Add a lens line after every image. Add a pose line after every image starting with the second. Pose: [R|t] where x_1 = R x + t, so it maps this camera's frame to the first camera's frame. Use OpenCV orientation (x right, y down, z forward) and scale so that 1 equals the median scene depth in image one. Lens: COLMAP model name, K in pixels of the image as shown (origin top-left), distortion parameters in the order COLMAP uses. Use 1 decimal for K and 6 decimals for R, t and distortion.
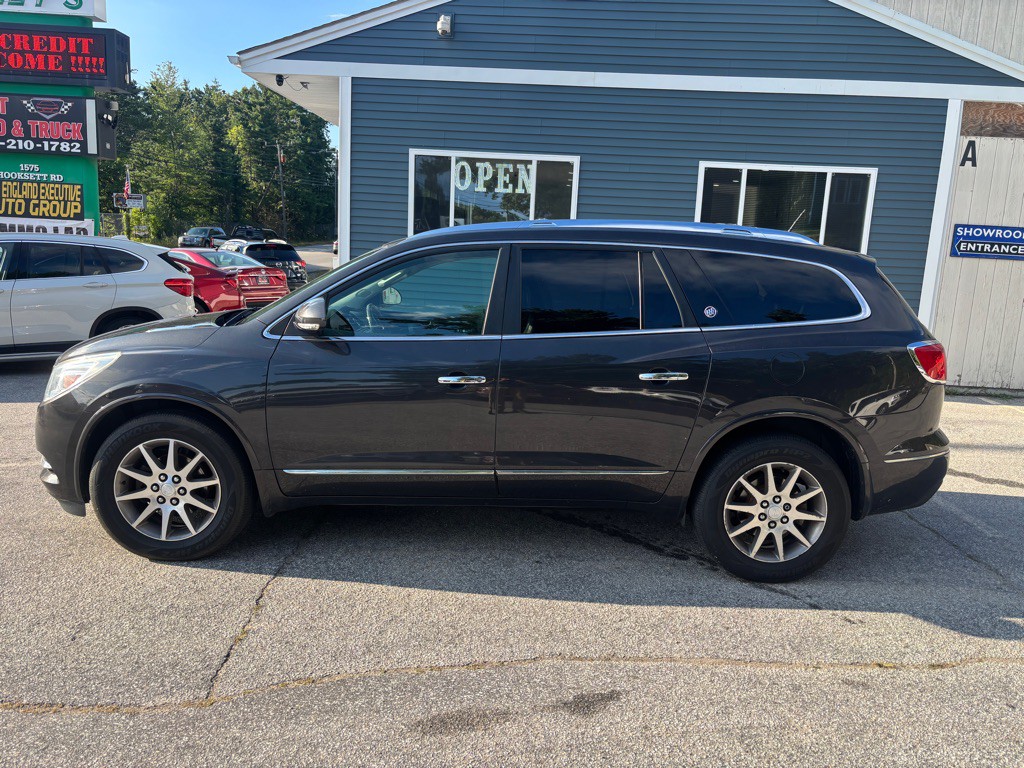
lens RADIAL K [[766.7, 0, 512.0], [0, 766.7, 384.0], [0, 0, 1]] dist [0.100836, -0.114945]
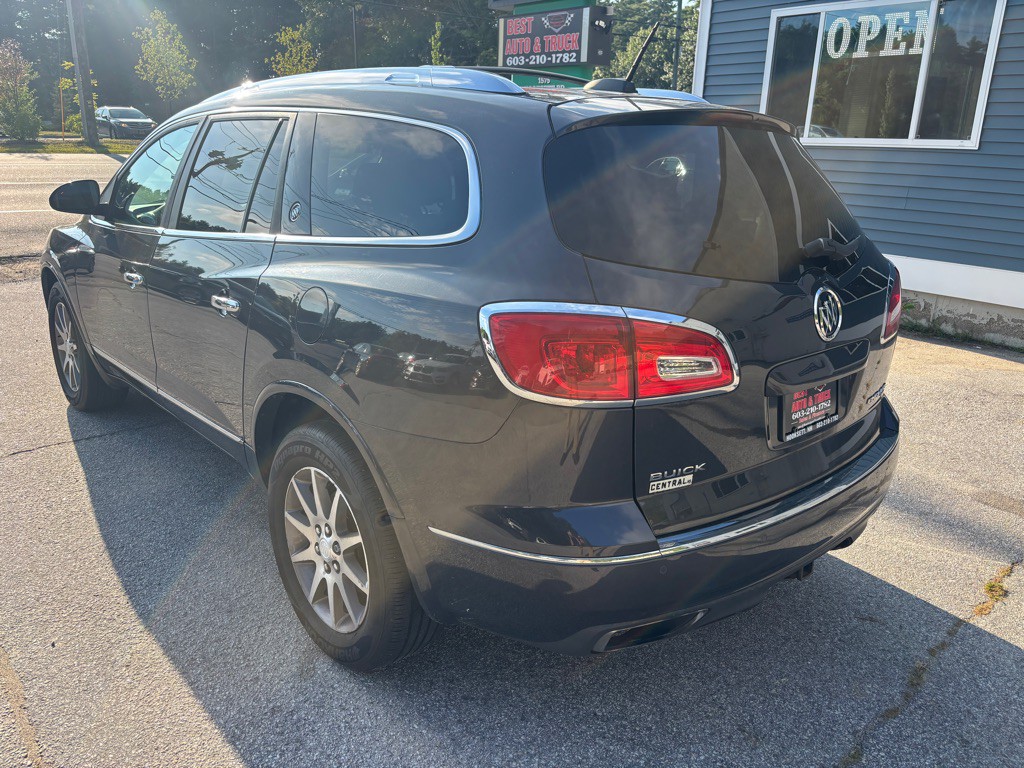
lens RADIAL K [[777.5, 0, 516.4], [0, 777.5, 385.5], [0, 0, 1]] dist [0.051232, -0.058645]
pose [[0.660412, 0.201720, -0.723302, 0.263977], [-0.122266, 0.979274, 0.161472, -0.024748], [0.740883, -0.018203, 0.671387, 0.213536]]
